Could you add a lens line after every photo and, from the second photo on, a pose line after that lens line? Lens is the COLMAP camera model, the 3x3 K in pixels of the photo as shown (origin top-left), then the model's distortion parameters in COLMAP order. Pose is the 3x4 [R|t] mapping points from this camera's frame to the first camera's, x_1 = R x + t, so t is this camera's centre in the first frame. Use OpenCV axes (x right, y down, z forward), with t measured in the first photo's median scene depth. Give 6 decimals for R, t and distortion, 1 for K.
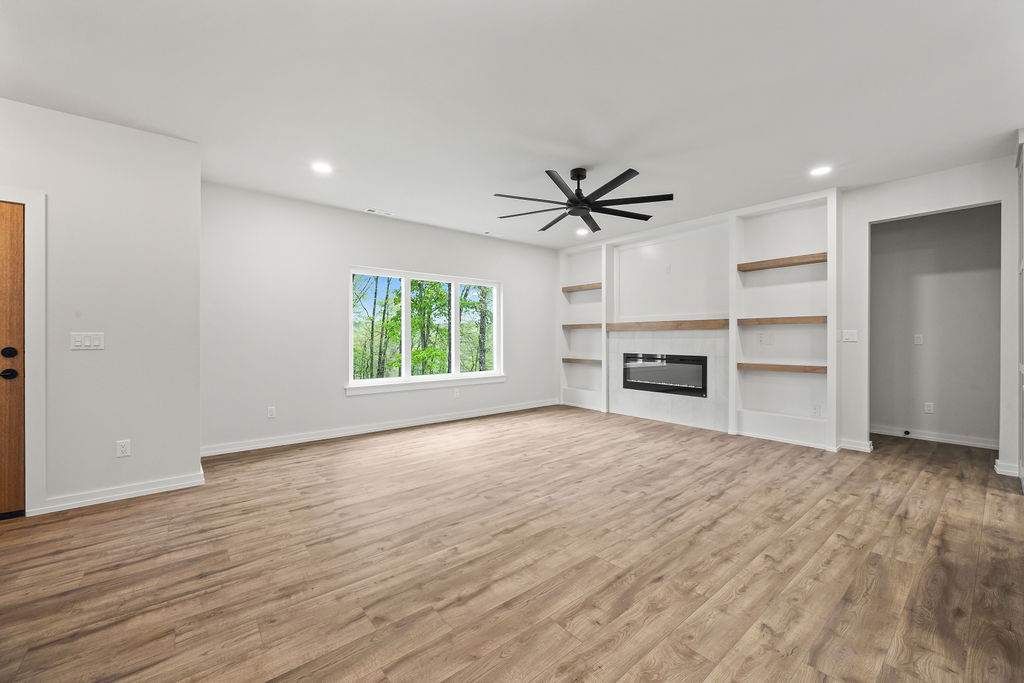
lens RADIAL K [[410.0, 0, 510.2], [0, 410.0, 340.8], [0, 0, 1]] dist [0.000210, -0.001143]
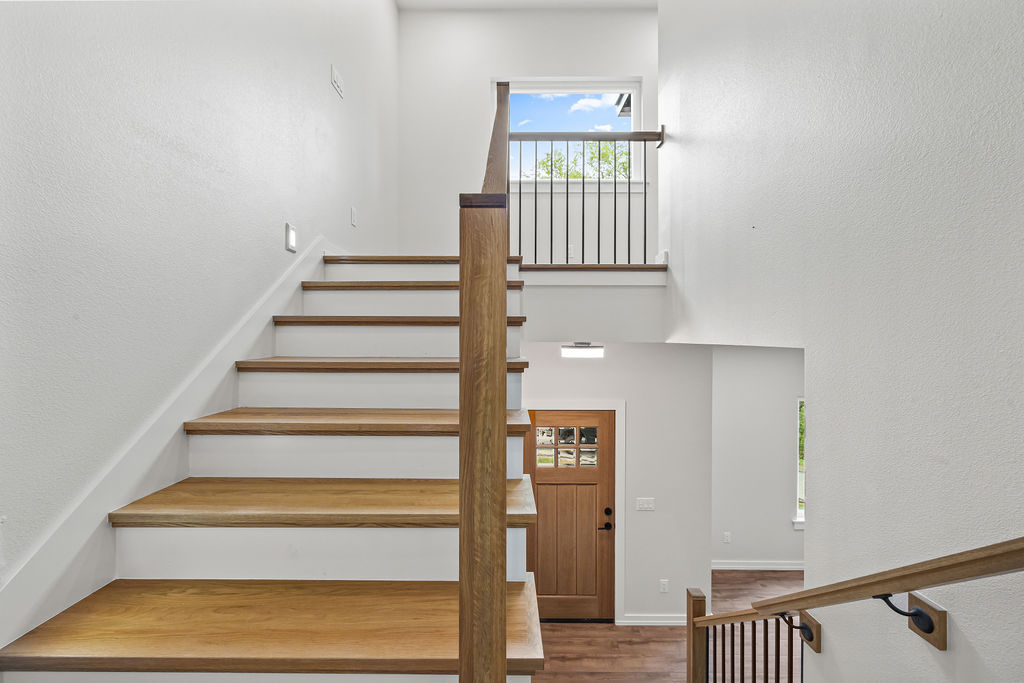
lens RADIAL K [[410.0, 0, 506.6], [0, 410.0, 339.6], [0, 0, 1]] dist [0.000210, -0.001143]
pose [[0.764984, 0.006044, -0.644021, -0.386976], [-0.007252, 0.999973, 0.000771, -0.417297], [0.644008, 0.004080, 0.765008, -0.265995]]
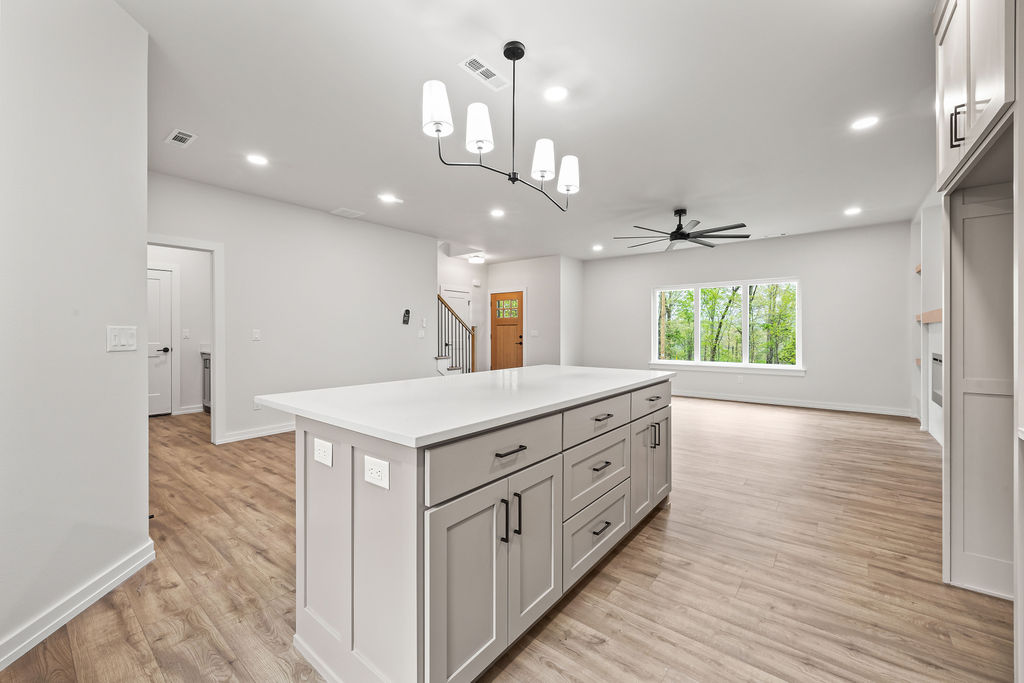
lens RADIAL K [[410.0, 0, 505.8], [0, 410.0, 334.5], [0, 0, 1]] dist [0.000210, -0.001143]
pose [[0.191300, 0.004634, -0.981521, 1.433031], [-0.007575, 0.999966, 0.003244, -0.000095], [0.981502, 0.006814, 0.191329, 0.168382]]
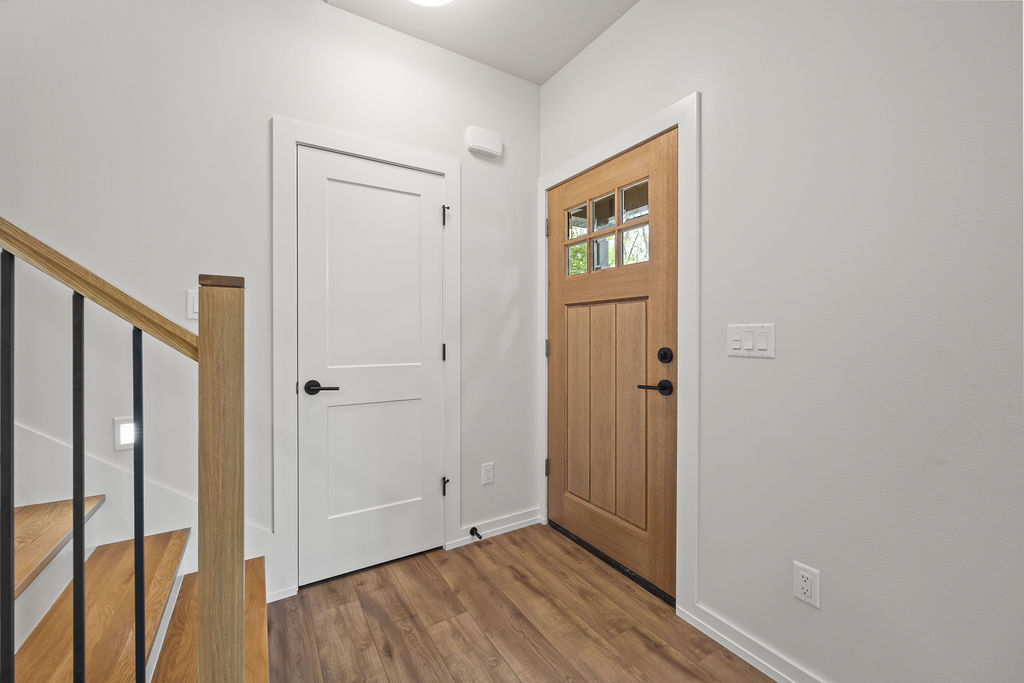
lens RADIAL K [[410.0, 0, 506.4], [0, 410.0, 335.6], [0, 0, 1]] dist [0.000210, -0.001143]
pose [[-0.148884, 0.004381, -0.988845, -0.363421], [-0.007693, 0.999955, 0.005588, -0.004247], [0.988825, 0.008439, -0.148843, 0.590090]]
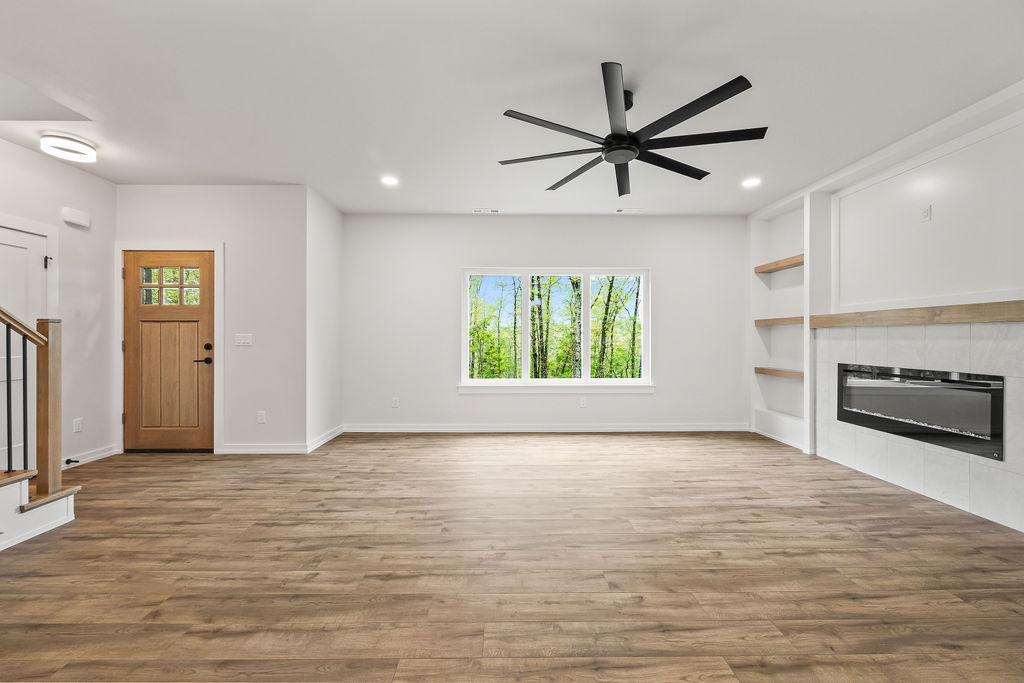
lens RADIAL K [[410.0, 0, 508.4], [0, 410.0, 338.3], [0, 0, 1]] dist [0.000210, -0.001143]
pose [[0.777433, 0.001114, -0.628965, 0.463293], [-0.006035, 0.999966, -0.005688, -0.001581], [0.628937, 0.008218, 0.777413, 0.351815]]
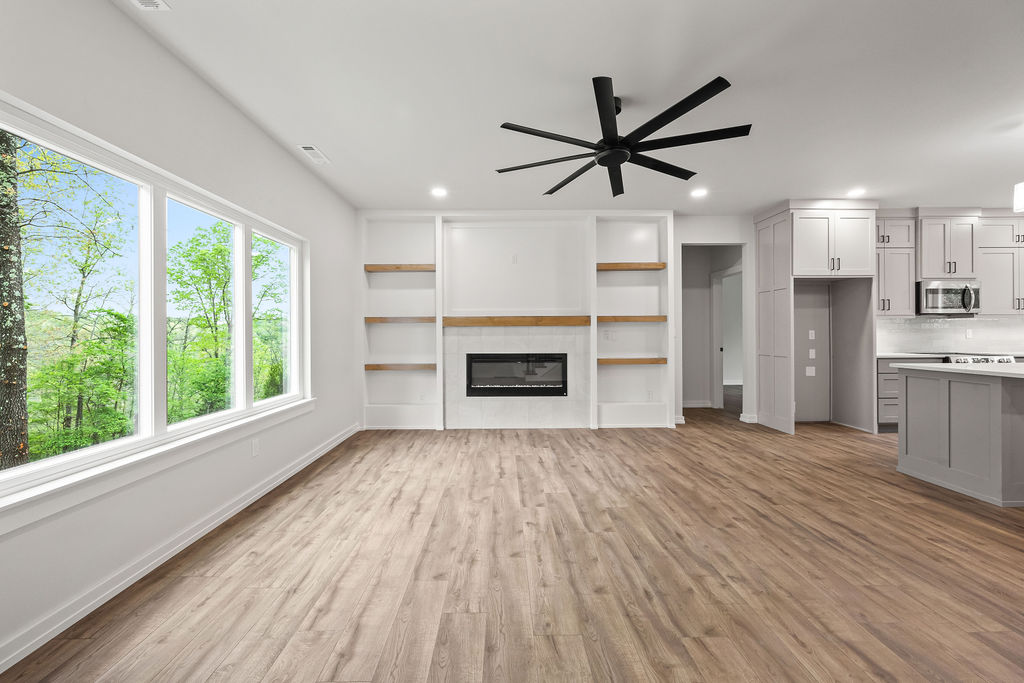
lens RADIAL K [[410.0, 0, 512.0], [0, 410.0, 331.6], [0, 0, 1]] dist [0.000210, -0.001143]
pose [[0.622225, 0.006336, 0.782813, -0.509538], [0.011291, 0.999791, -0.017067, 0.002040], [-0.782757, 0.019458, 0.622023, 0.703714]]
